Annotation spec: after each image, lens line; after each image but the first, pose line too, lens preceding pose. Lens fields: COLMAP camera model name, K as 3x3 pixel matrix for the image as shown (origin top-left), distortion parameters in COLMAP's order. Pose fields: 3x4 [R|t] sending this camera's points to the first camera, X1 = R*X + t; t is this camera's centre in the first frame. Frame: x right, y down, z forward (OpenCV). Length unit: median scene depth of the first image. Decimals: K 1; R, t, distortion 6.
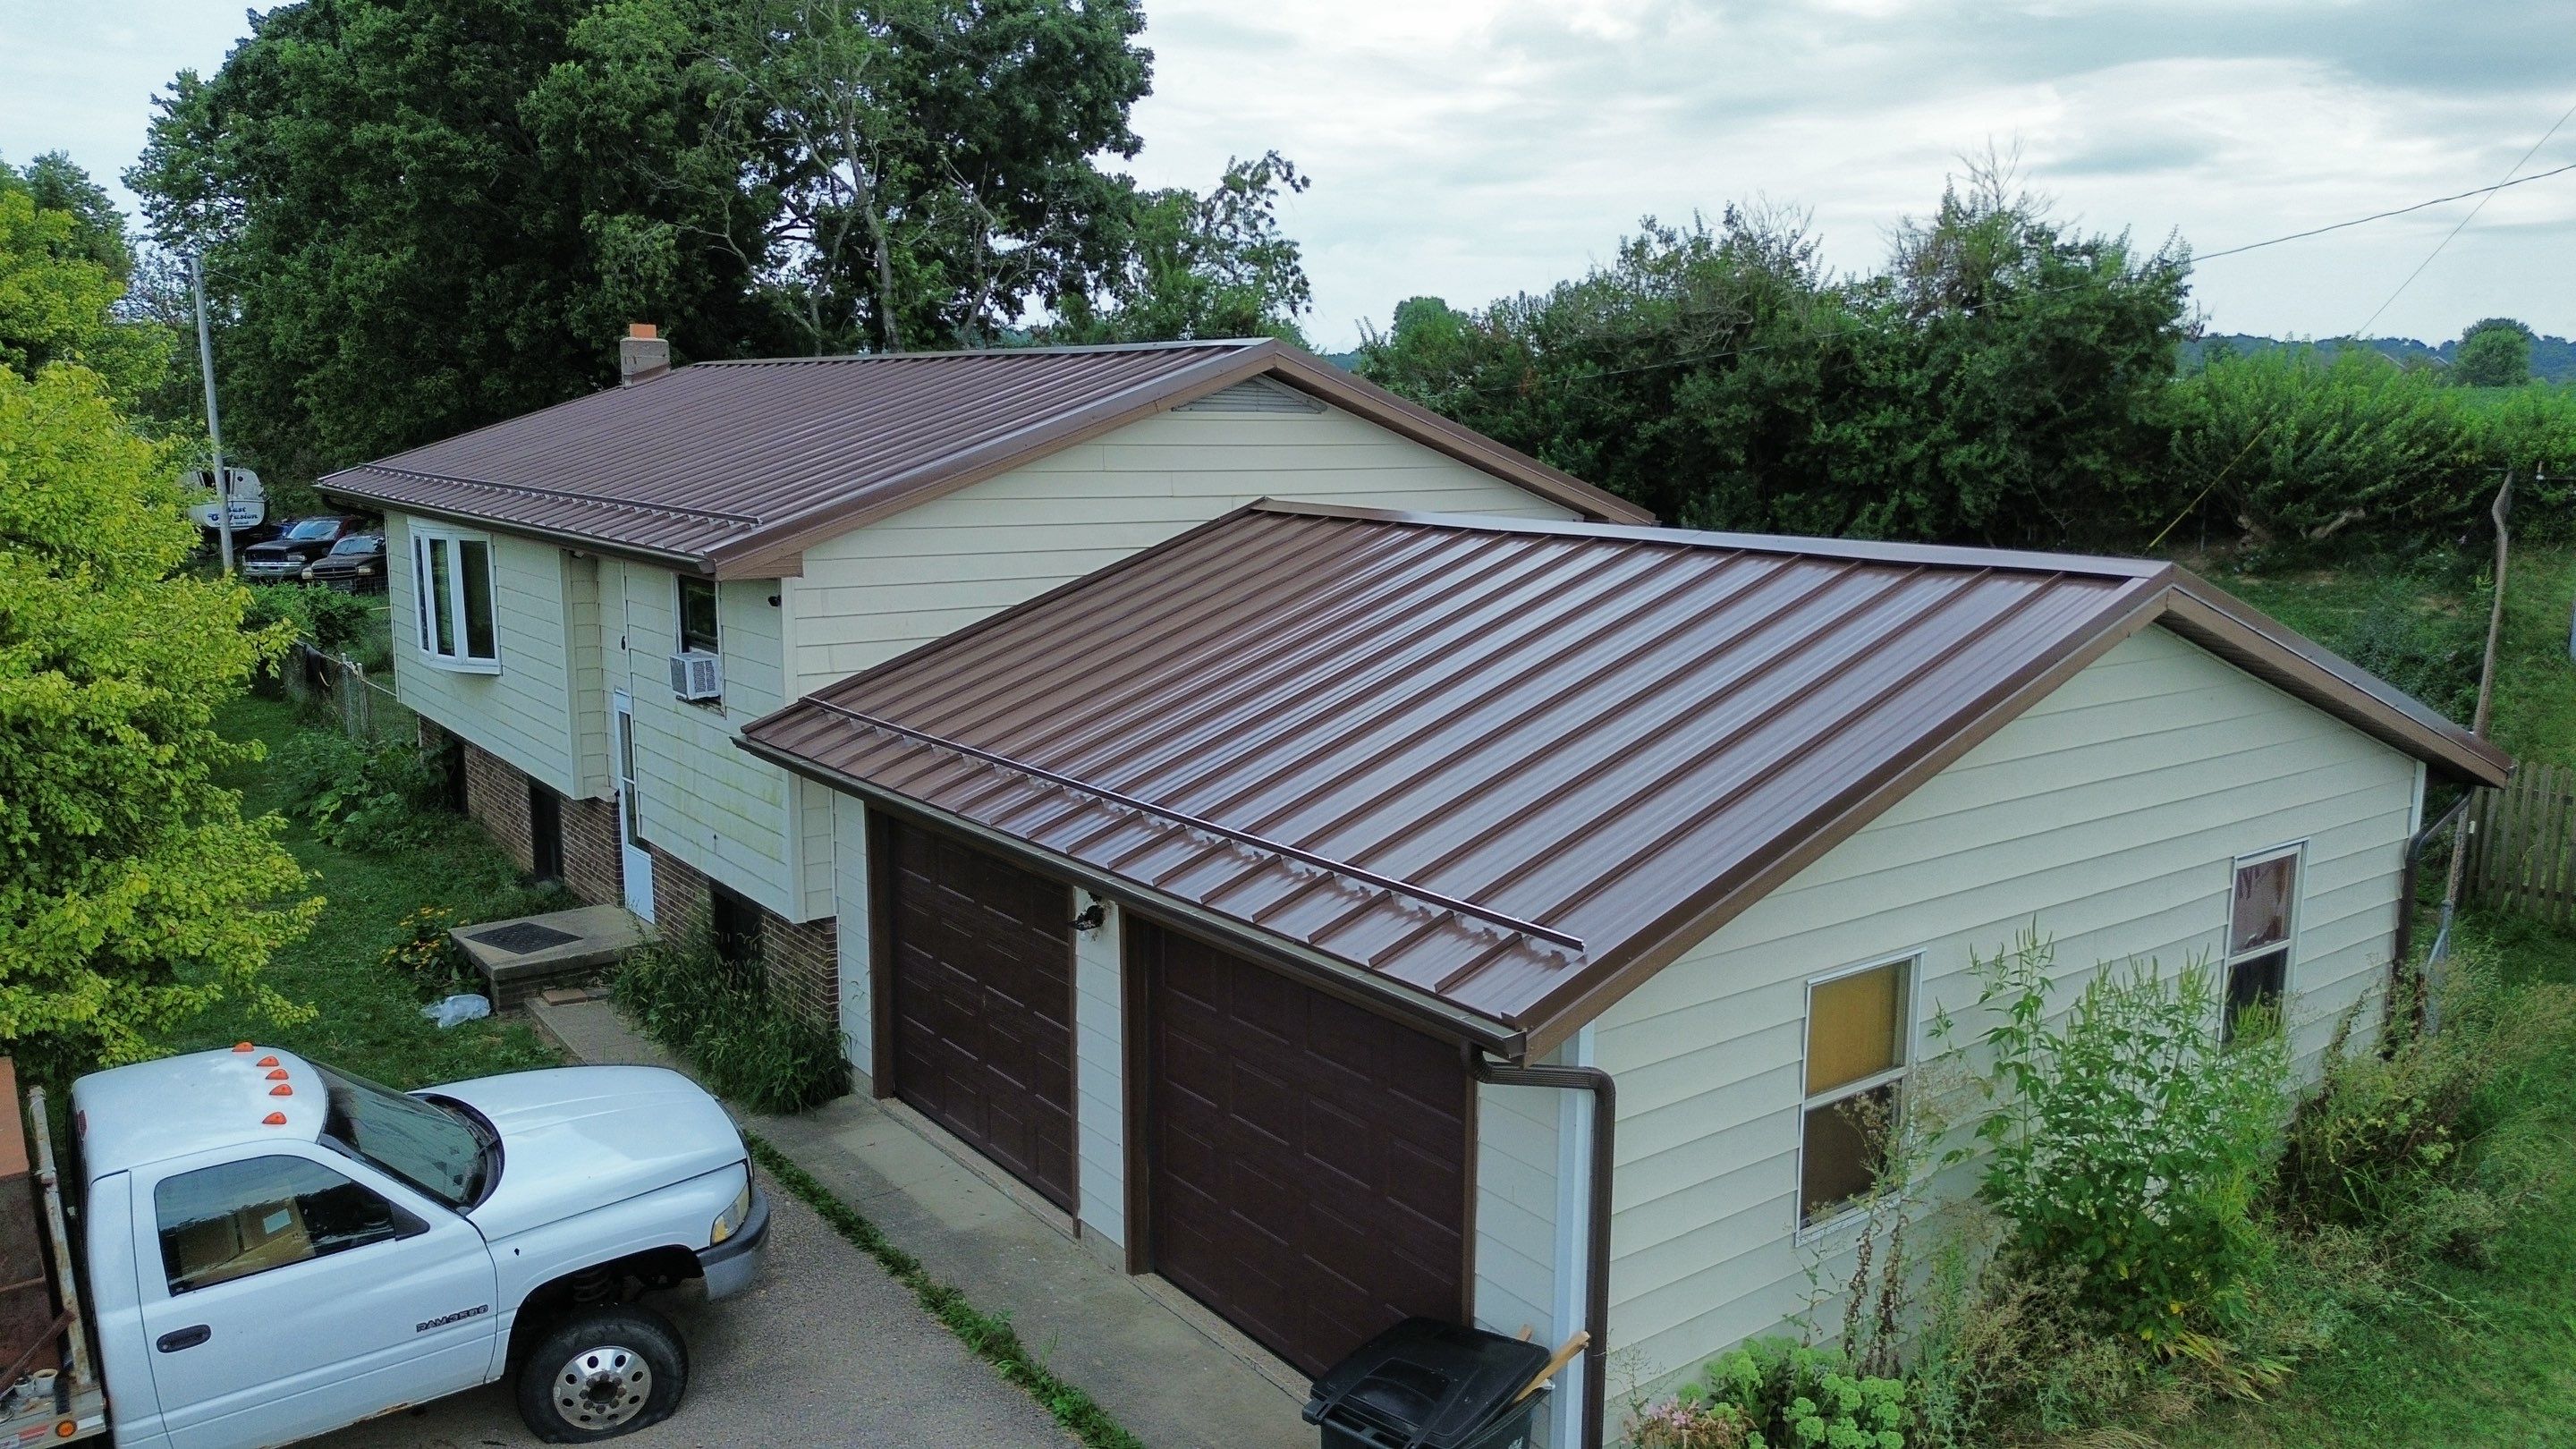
lens RADIAL K [[1828.7, 0, 1288.0], [0, 1828.7, 724.5], [0, 0, 1]] dist [0.063435, -0.048573]
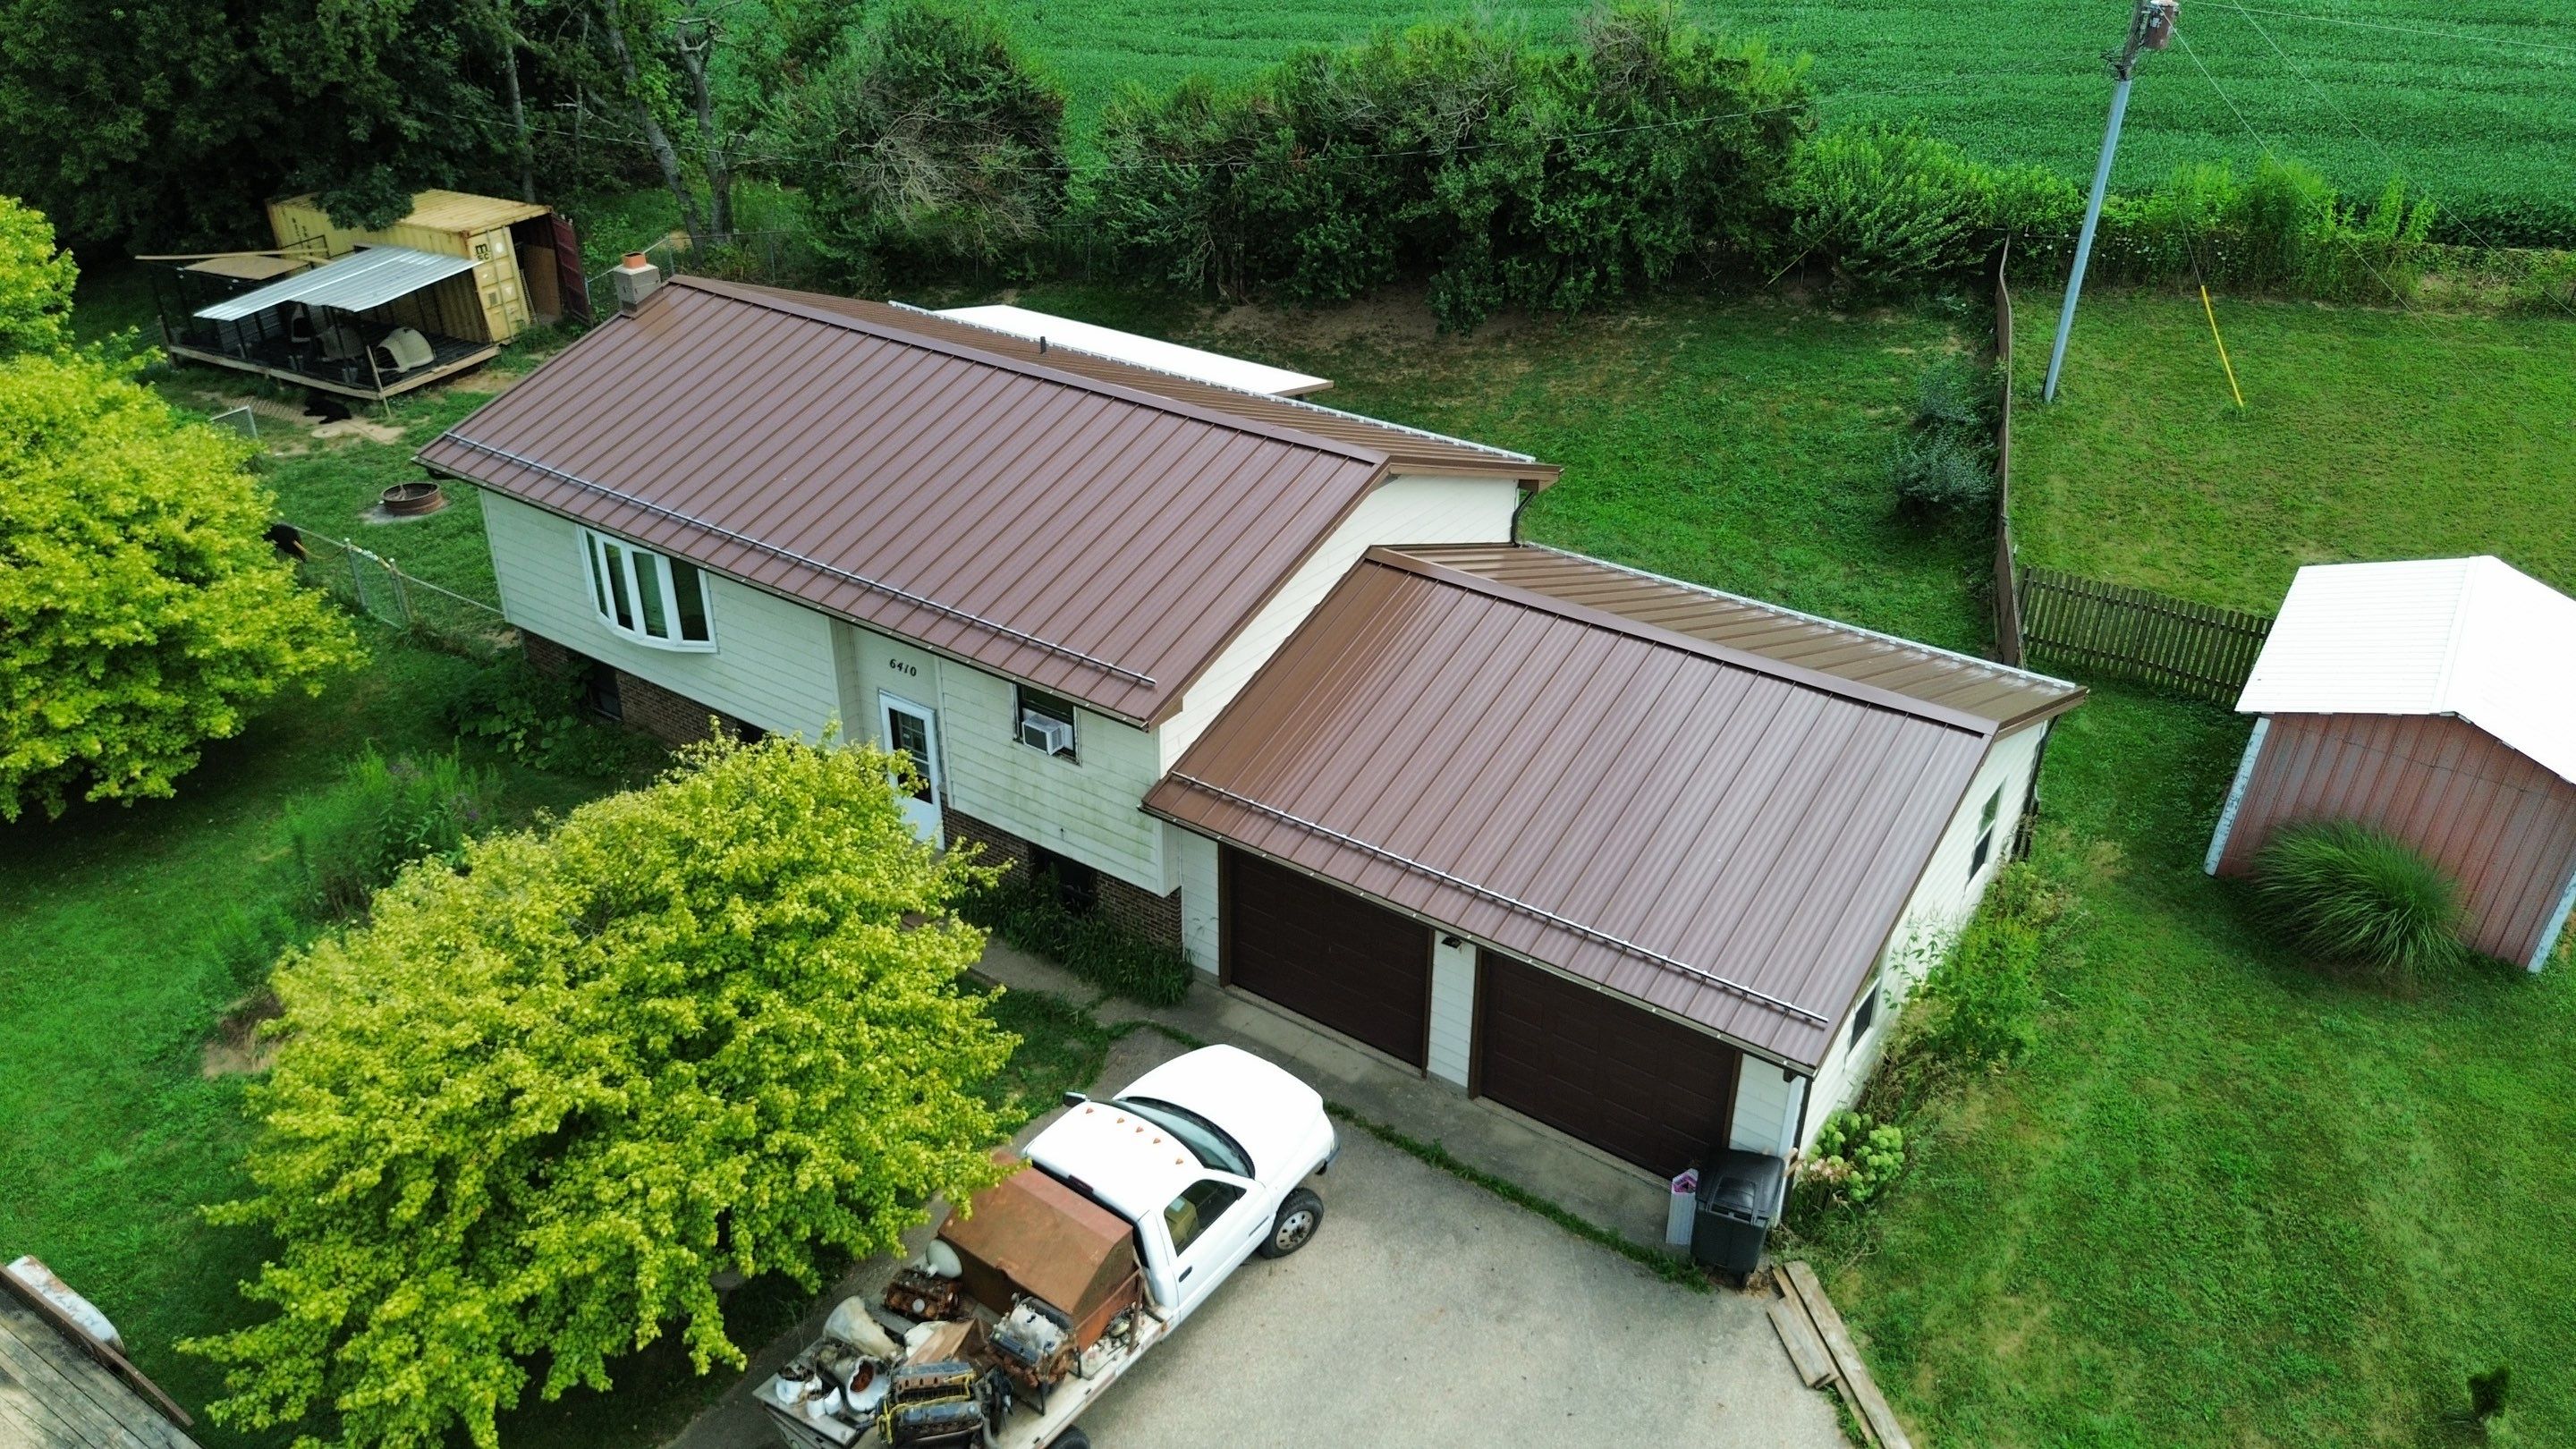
lens RADIAL K [[1852.9, 0, 1293.2], [0, 1852.9, 736.2], [0, 0, 1]] dist [0.038428, 0.000866]
pose [[0.952194, -0.143933, 0.269463, -0.559137], [0.046768, 0.940336, 0.337017, -0.546009], [-0.301893, -0.308304, 0.902114, -0.425182]]
